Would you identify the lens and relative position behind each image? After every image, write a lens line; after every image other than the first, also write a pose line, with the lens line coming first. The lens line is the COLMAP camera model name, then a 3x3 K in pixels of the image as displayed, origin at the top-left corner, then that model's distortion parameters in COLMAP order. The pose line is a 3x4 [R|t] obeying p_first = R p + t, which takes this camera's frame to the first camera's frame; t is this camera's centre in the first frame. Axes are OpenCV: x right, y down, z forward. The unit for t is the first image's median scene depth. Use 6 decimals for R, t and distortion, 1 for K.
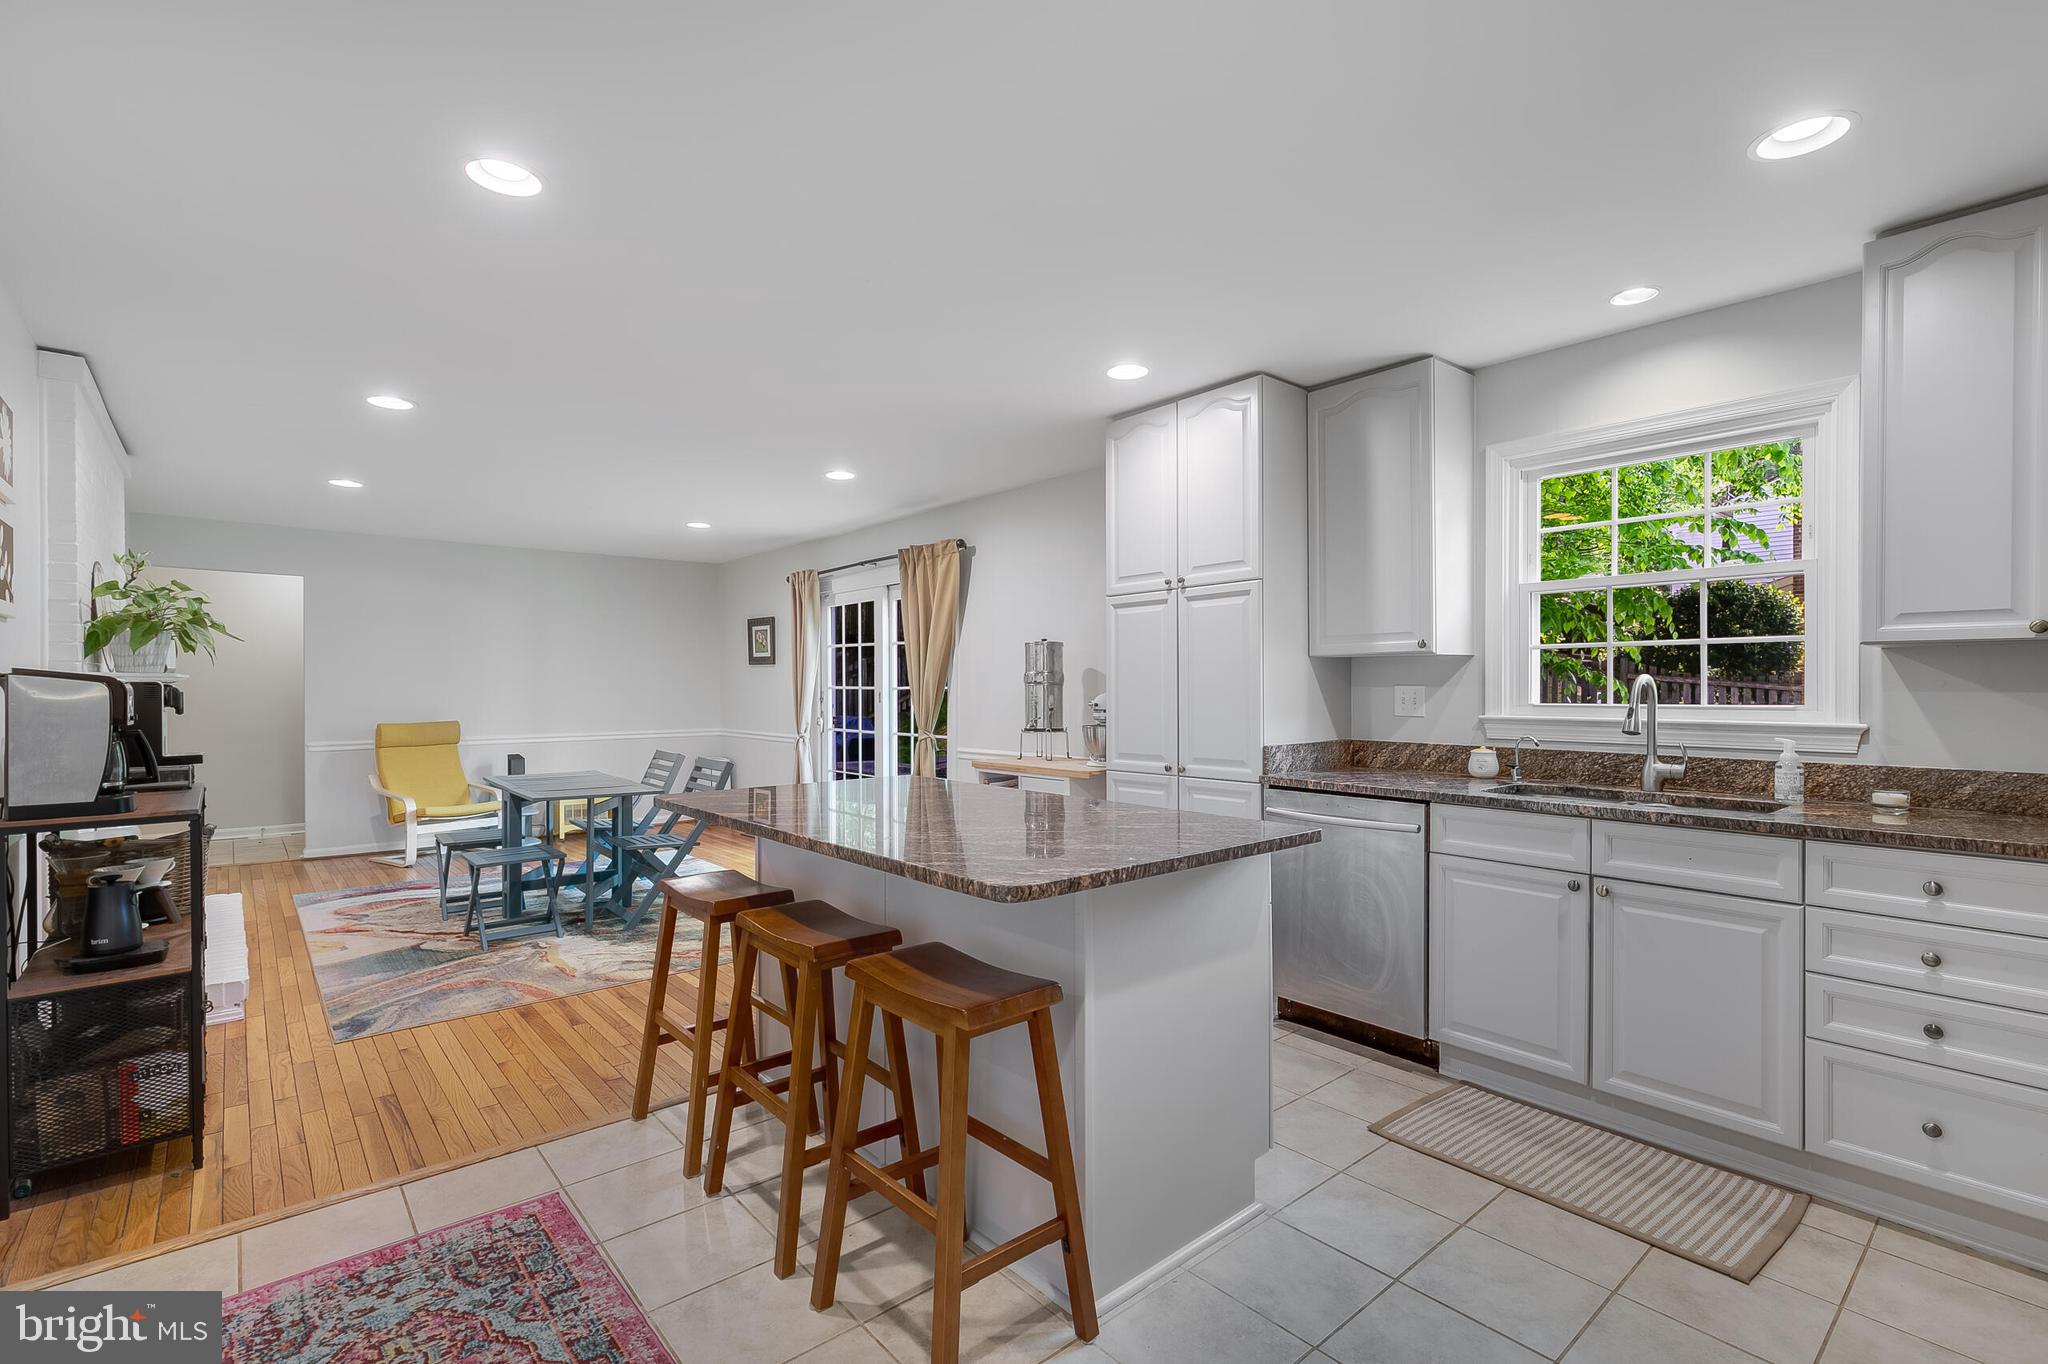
lens RADIAL K [[924.1, 0, 1016.0], [0, 924.1, 688.1], [0, 0, 1]] dist [0.004897, -0.001913]
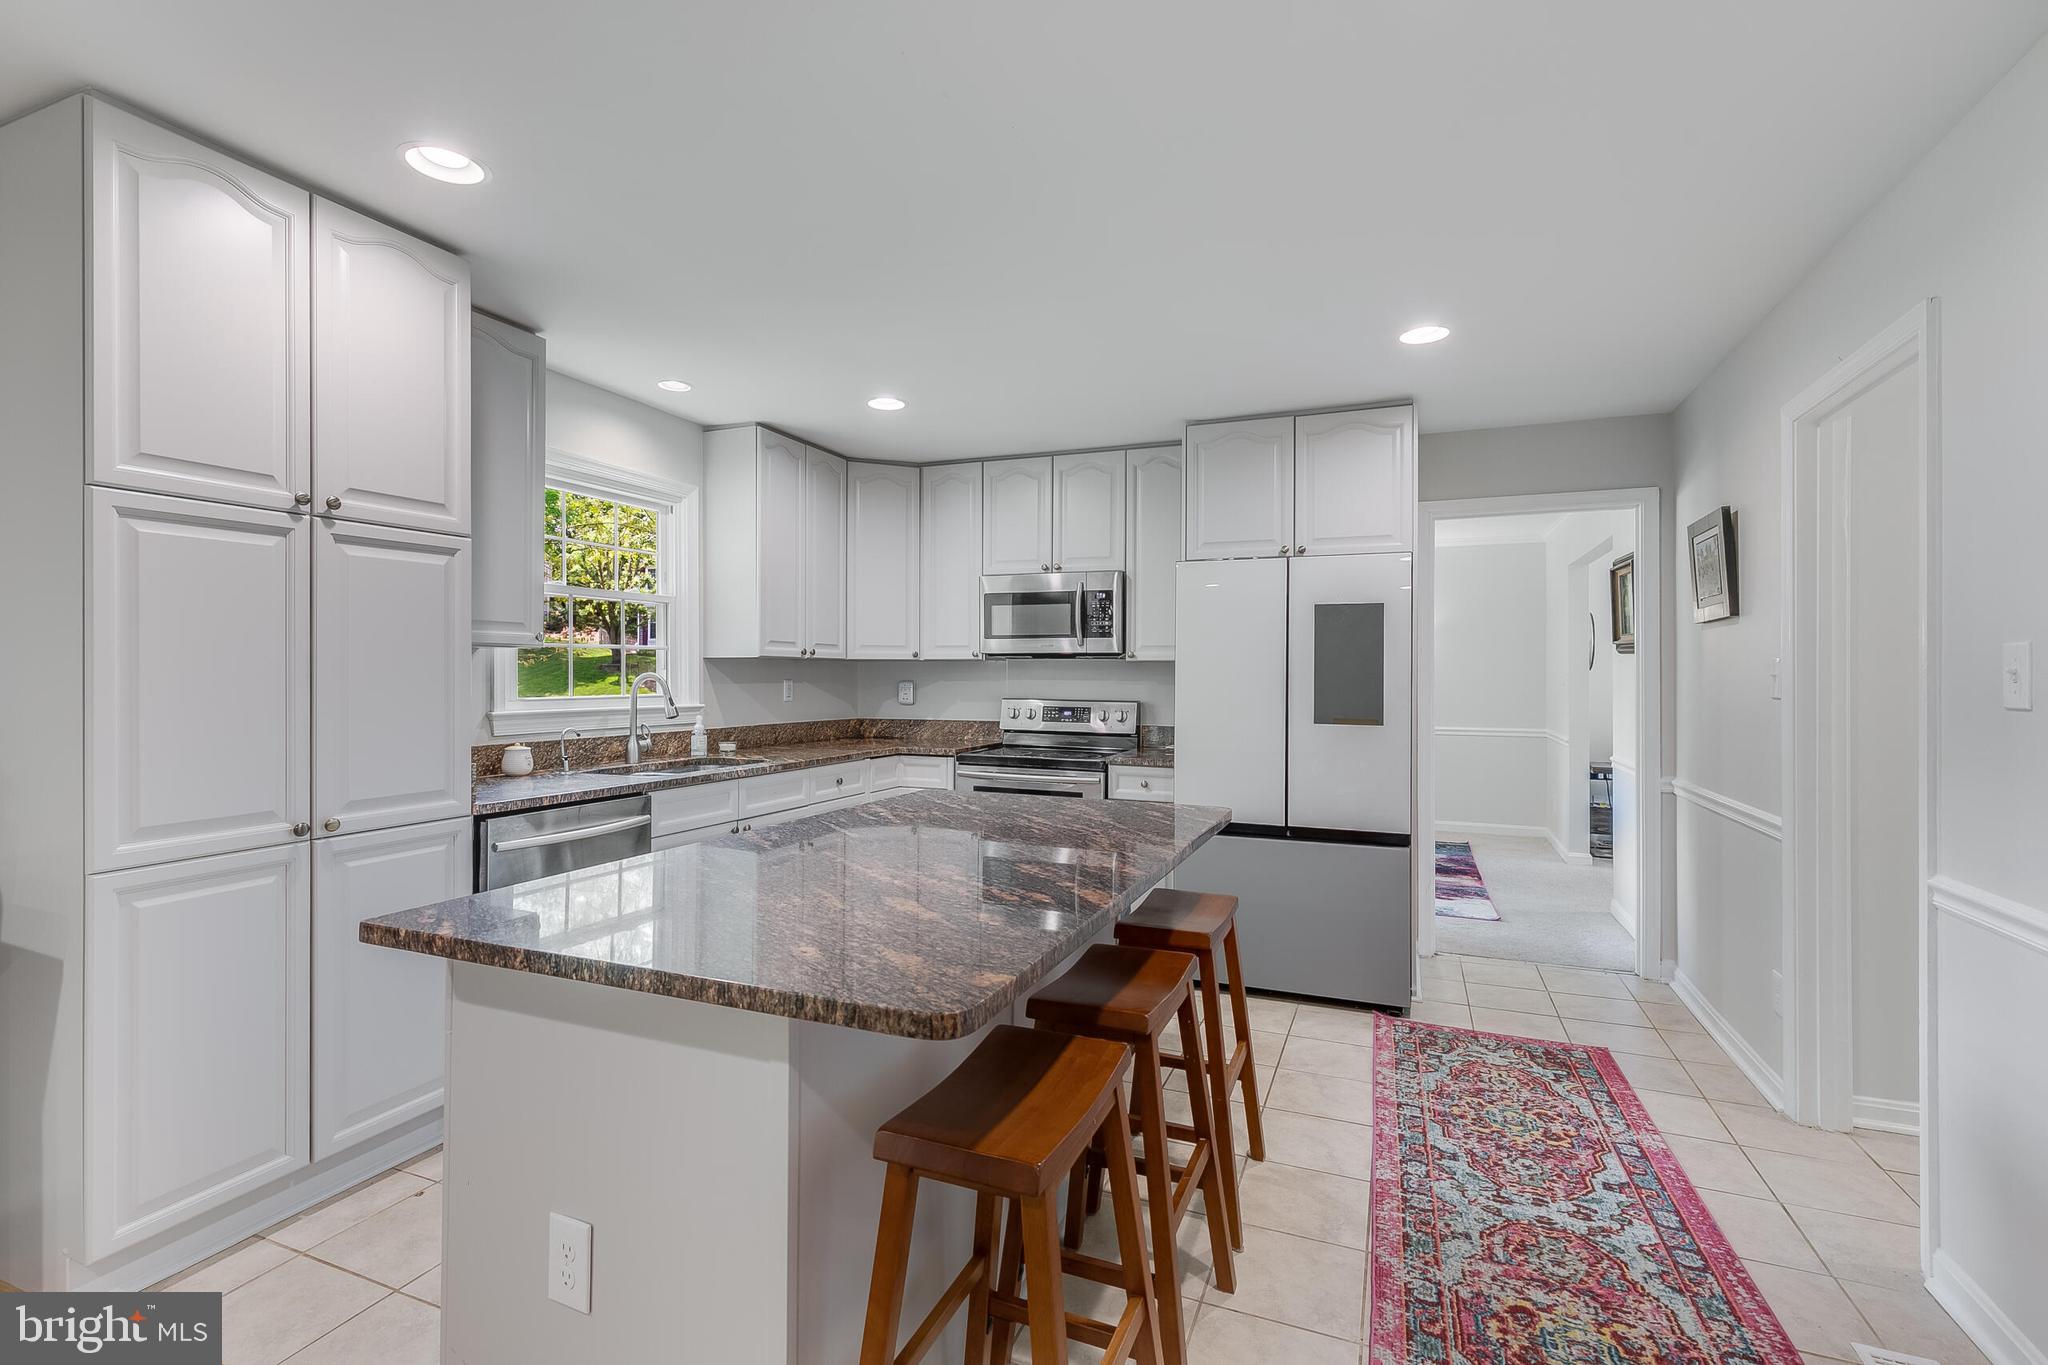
lens RADIAL K [[924.1, 0, 1014.9], [0, 924.1, 669.0], [0, 0, 1]] dist [0.004897, -0.001913]
pose [[-0.456806, 0.006270, 0.889544, -0.613031], [-0.000630, 0.999973, -0.007371, -0.008830], [-0.889566, -0.003927, -0.456789, 0.990437]]
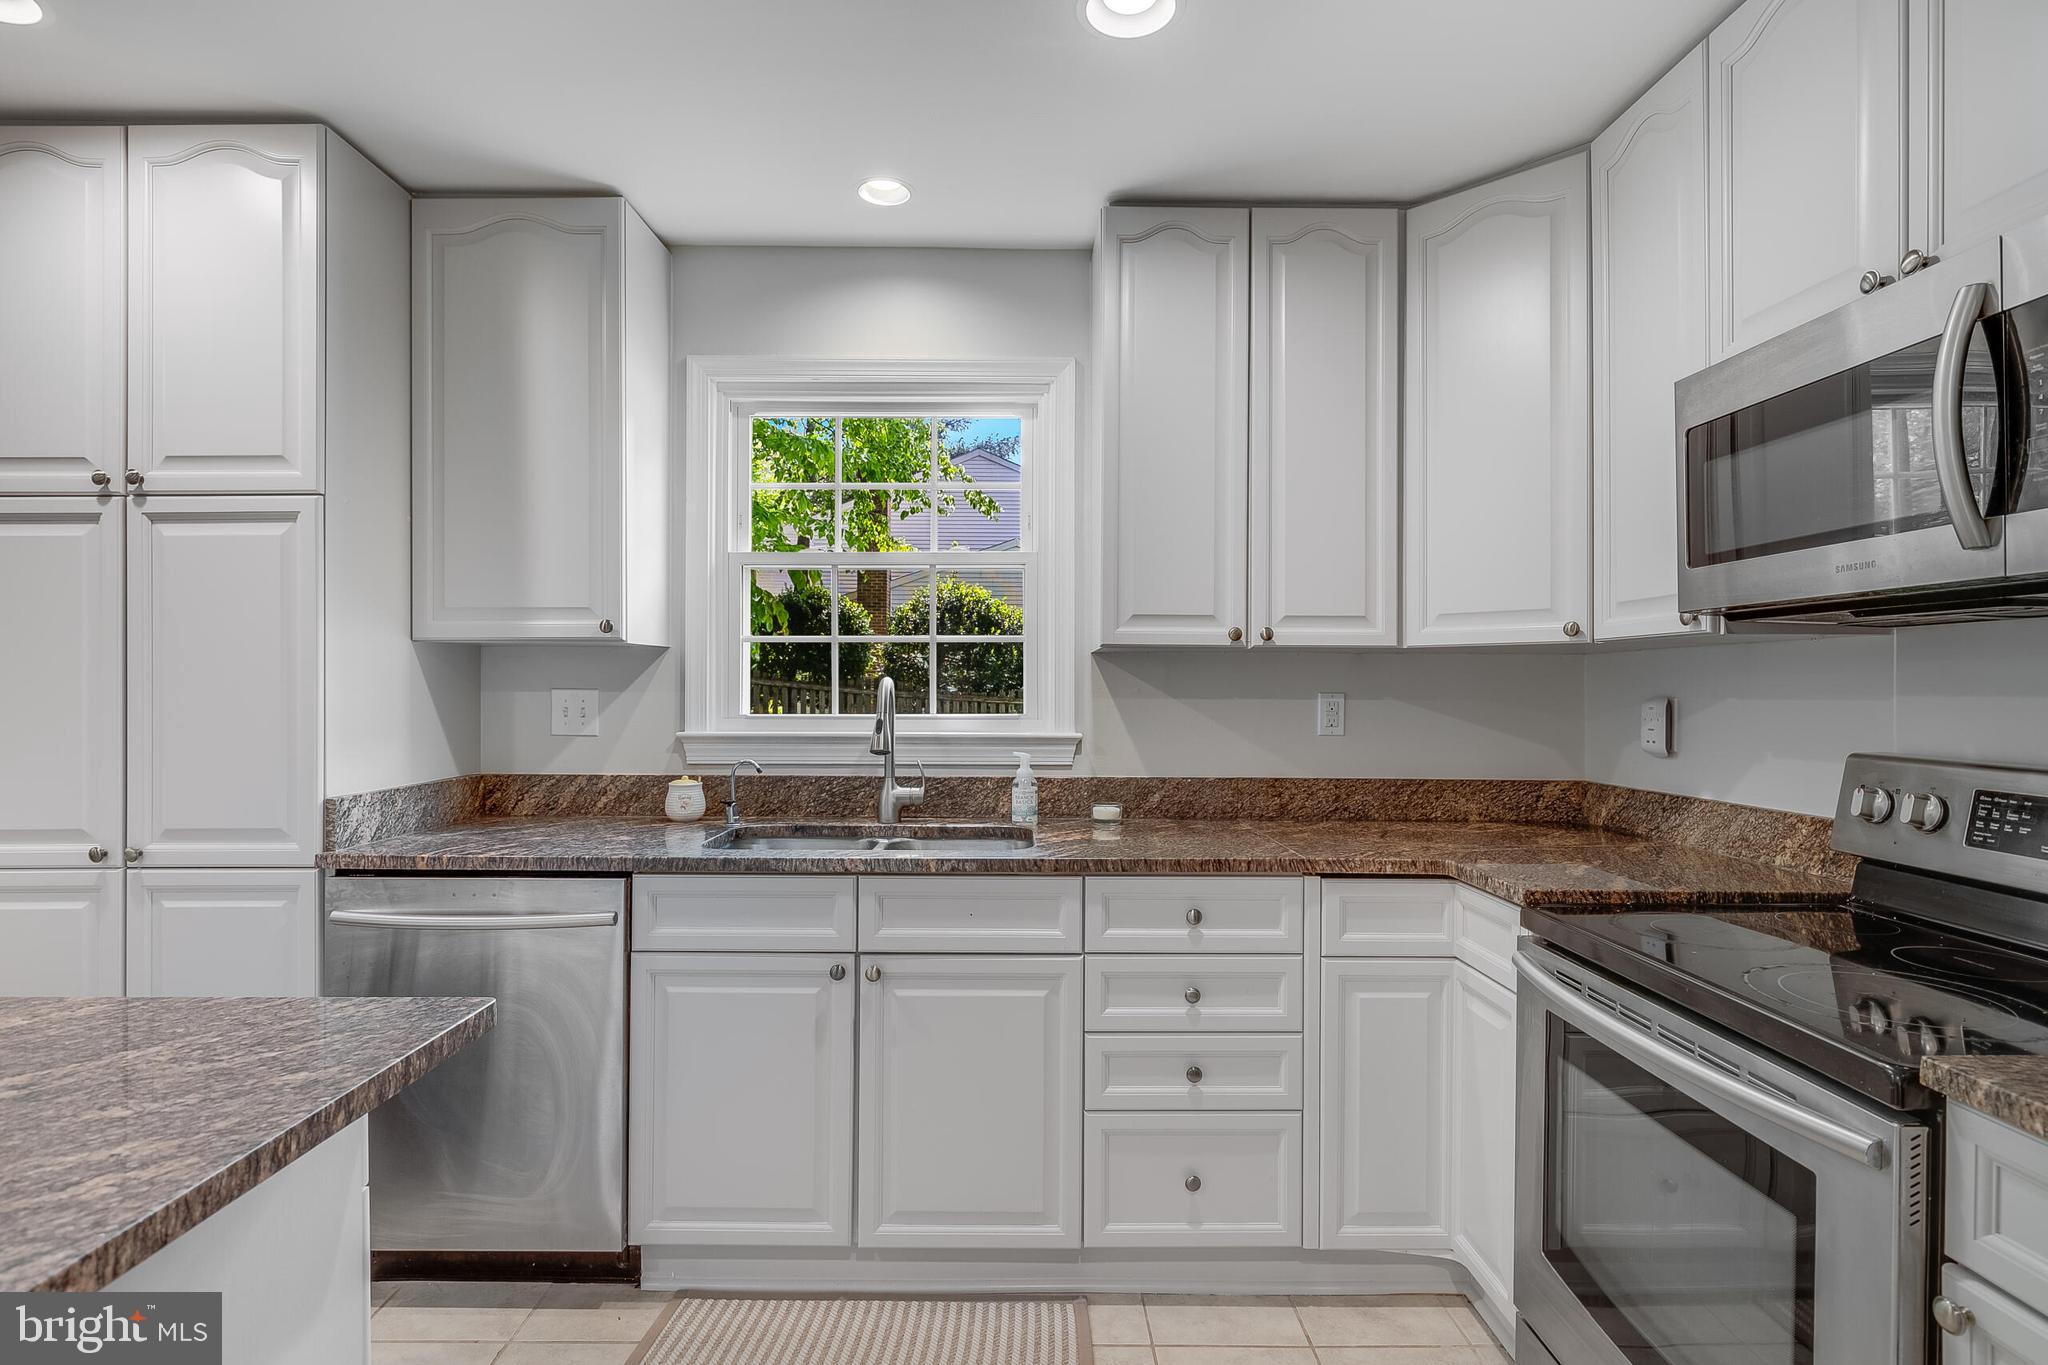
lens RADIAL K [[1024.8, 0, 1019.1], [0, 1024.8, 686.7], [0, 0, 1]] dist [-0.002500, 0.000207]
pose [[0.640014, 0.005737, 0.768342, 0.066664], [-0.002897, 0.999983, -0.005054, -0.002323], [-0.768358, 0.001009, 0.640020, 0.305818]]
